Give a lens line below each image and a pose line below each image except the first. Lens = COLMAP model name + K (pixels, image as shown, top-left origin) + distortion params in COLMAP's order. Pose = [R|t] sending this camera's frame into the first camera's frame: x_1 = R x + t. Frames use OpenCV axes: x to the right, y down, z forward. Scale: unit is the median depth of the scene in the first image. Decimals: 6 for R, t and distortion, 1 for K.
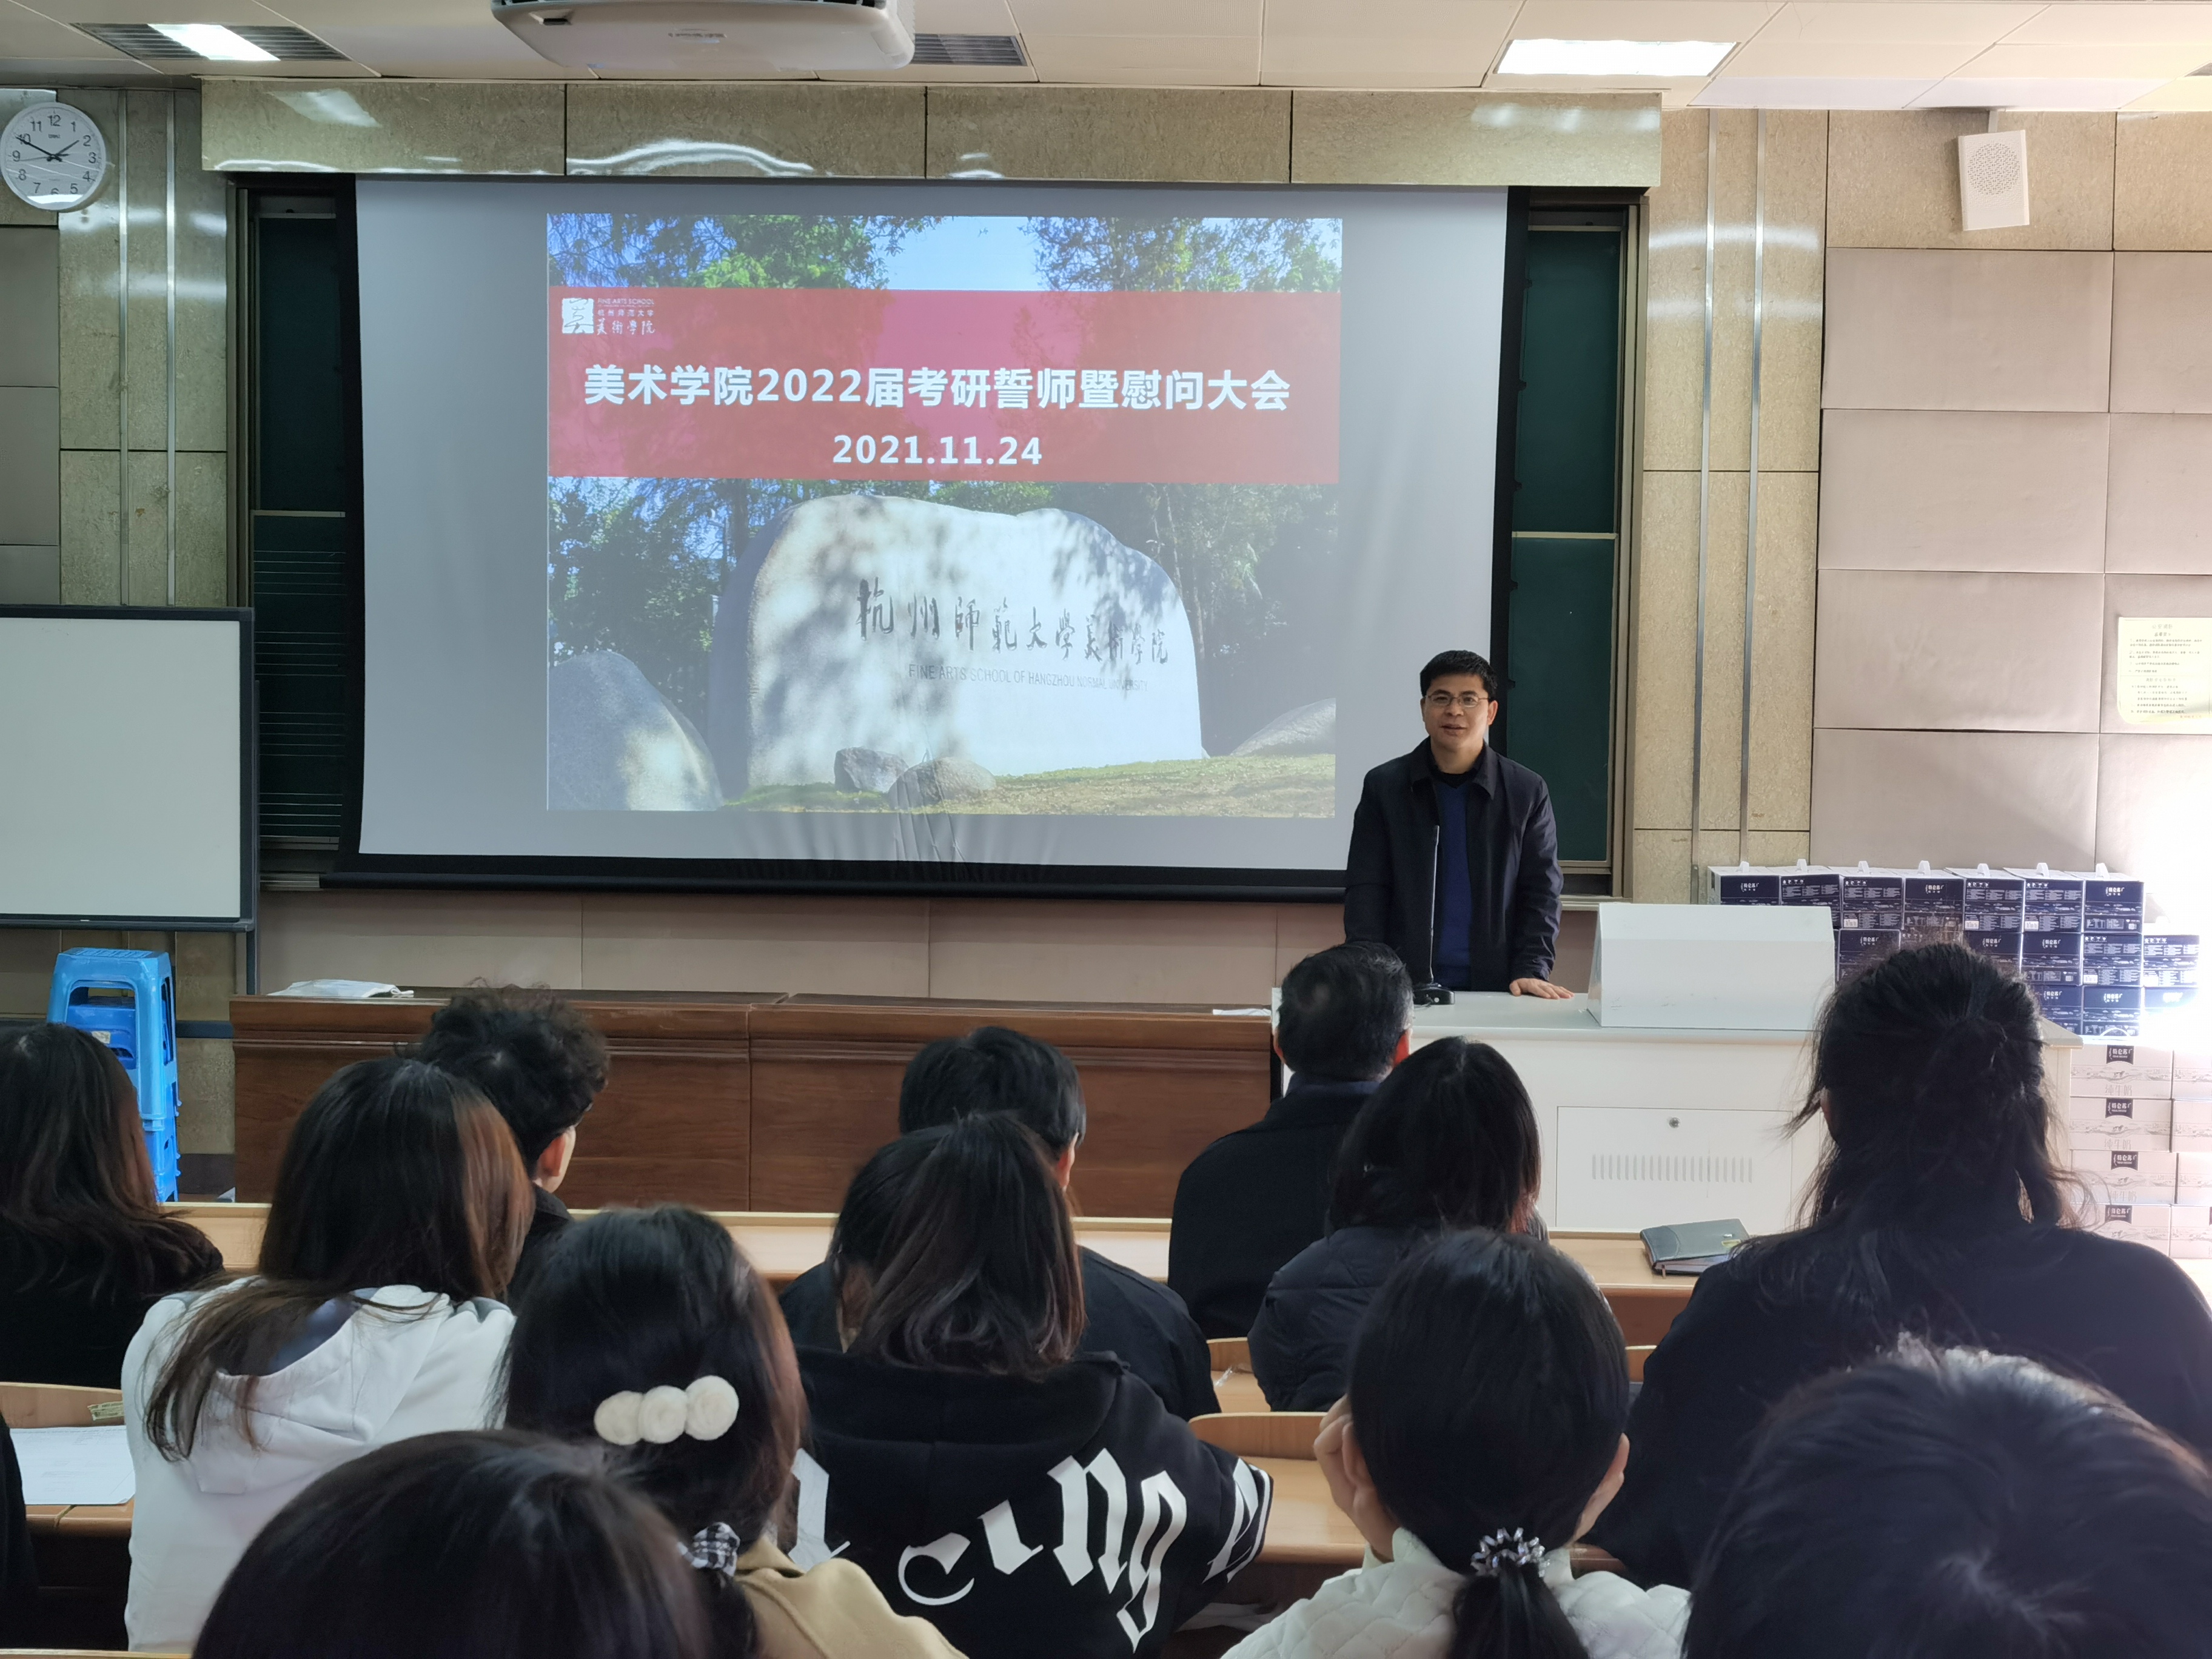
lens RADIAL K [[3571.8, 0, 1124.1], [0, 3571.8, 831.0], [0, 0, 1]] dist [0.046709, 0.000000]
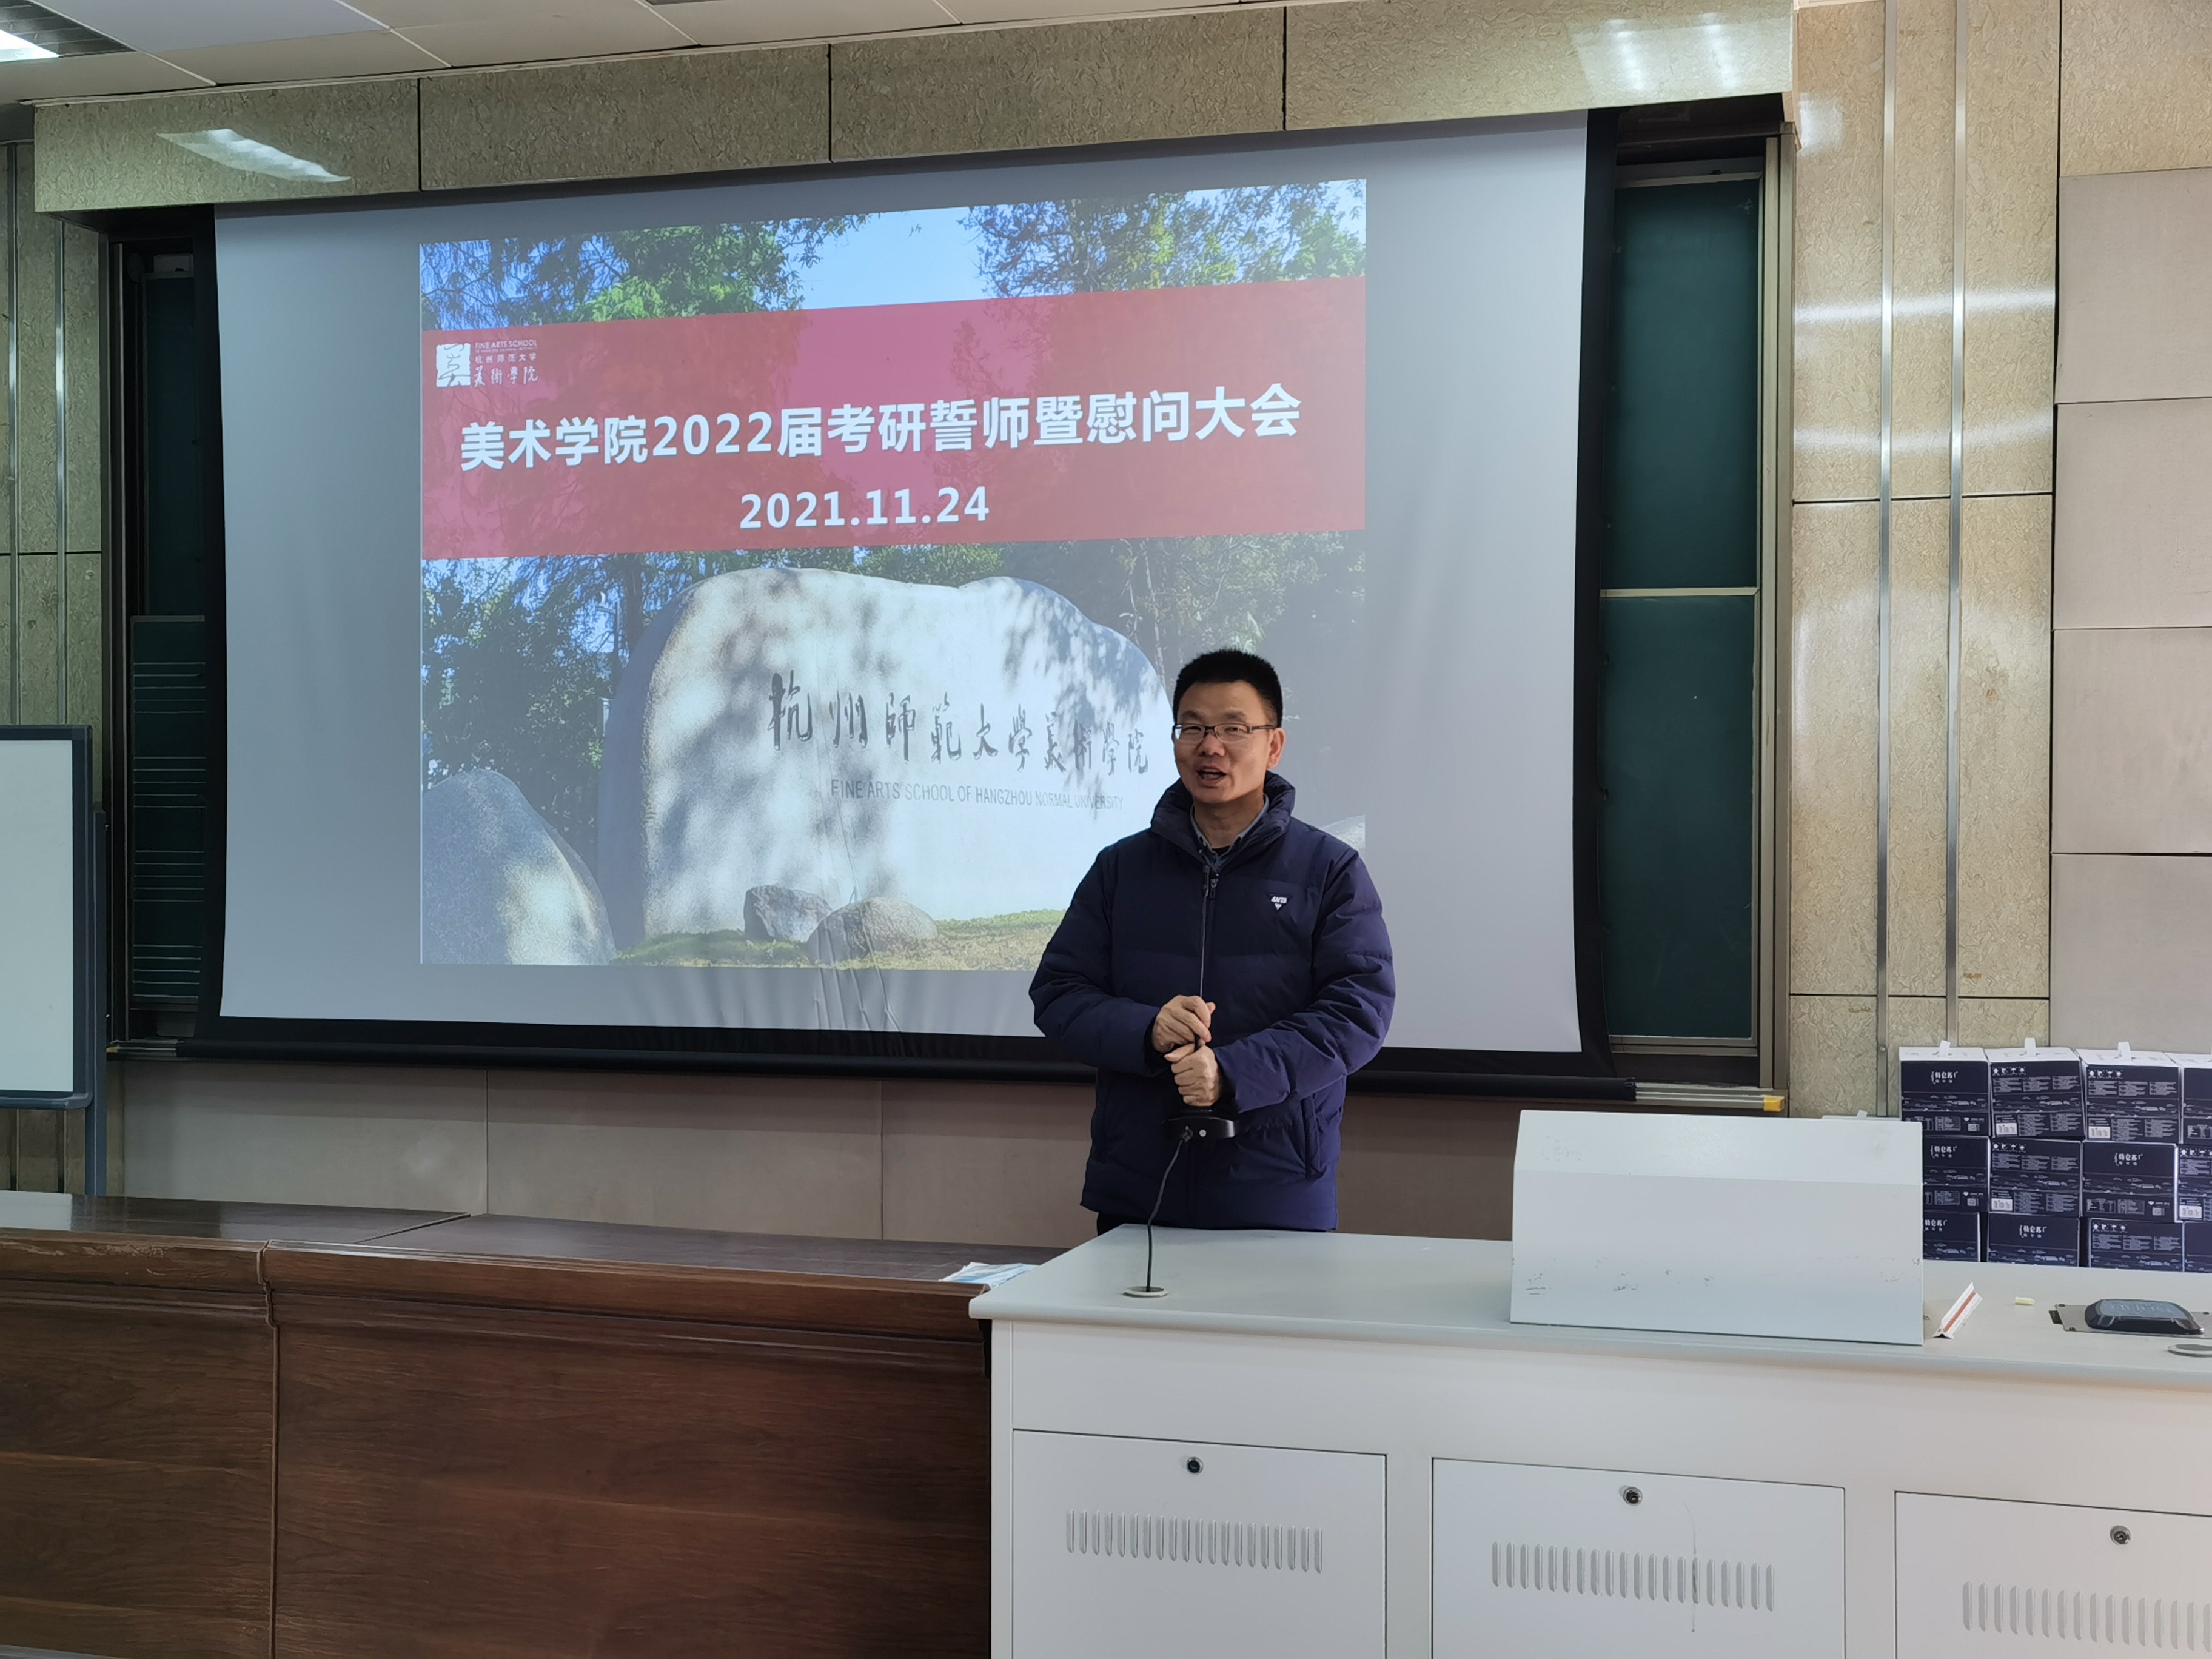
lens RADIAL K [[2686.5, 0, 1095.3], [0, 2686.5, 835.6], [0, 0, 1]] dist [0.048205, 0.000000]
pose [[0.967943, -0.010014, -0.250970, 0.145433], [-0.005626, 0.998090, -0.061523, 0.001848], [0.251107, 0.060963, 0.966038, 0.442763]]
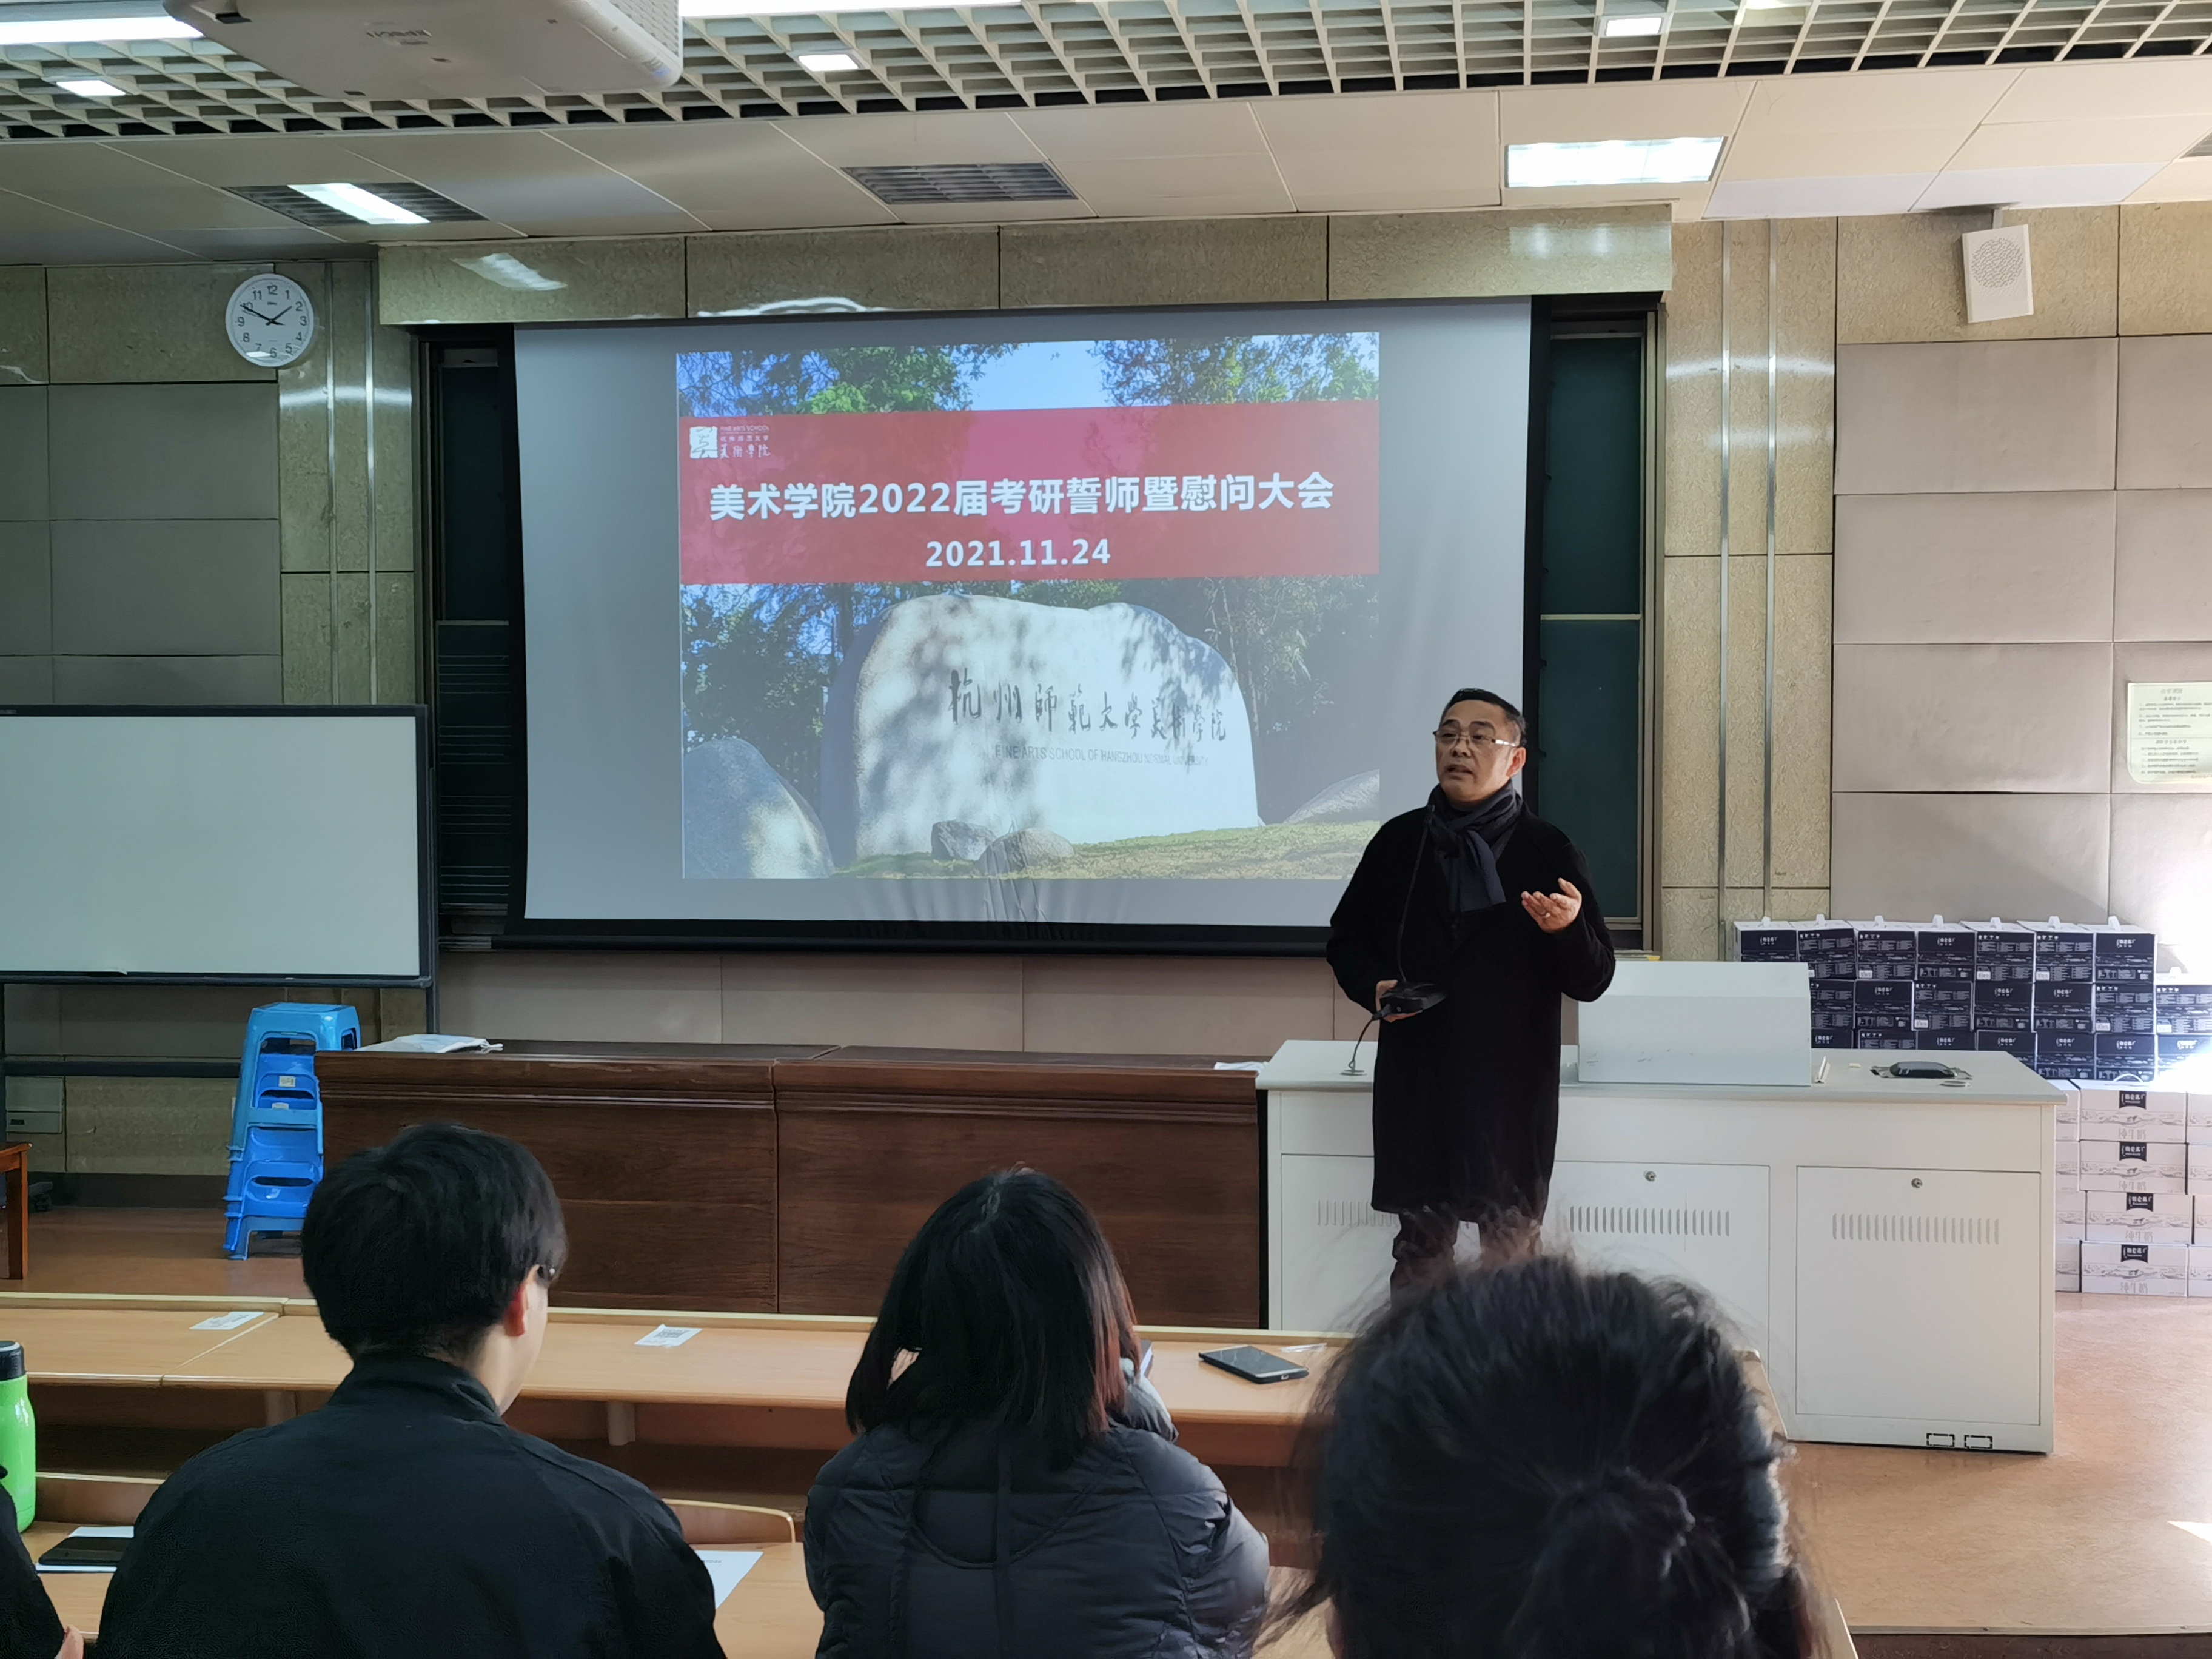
lens RADIAL K [[2686.5, 0, 1096.3], [0, 2686.5, 833.6], [0, 0, 1]] dist [0.048205, 0.000000]
pose [[0.991474, -0.011116, -0.129832, 0.079820], [0.008572, 0.999760, -0.020136, -0.001902], [0.130025, 0.018852, 0.991331, 0.173556]]
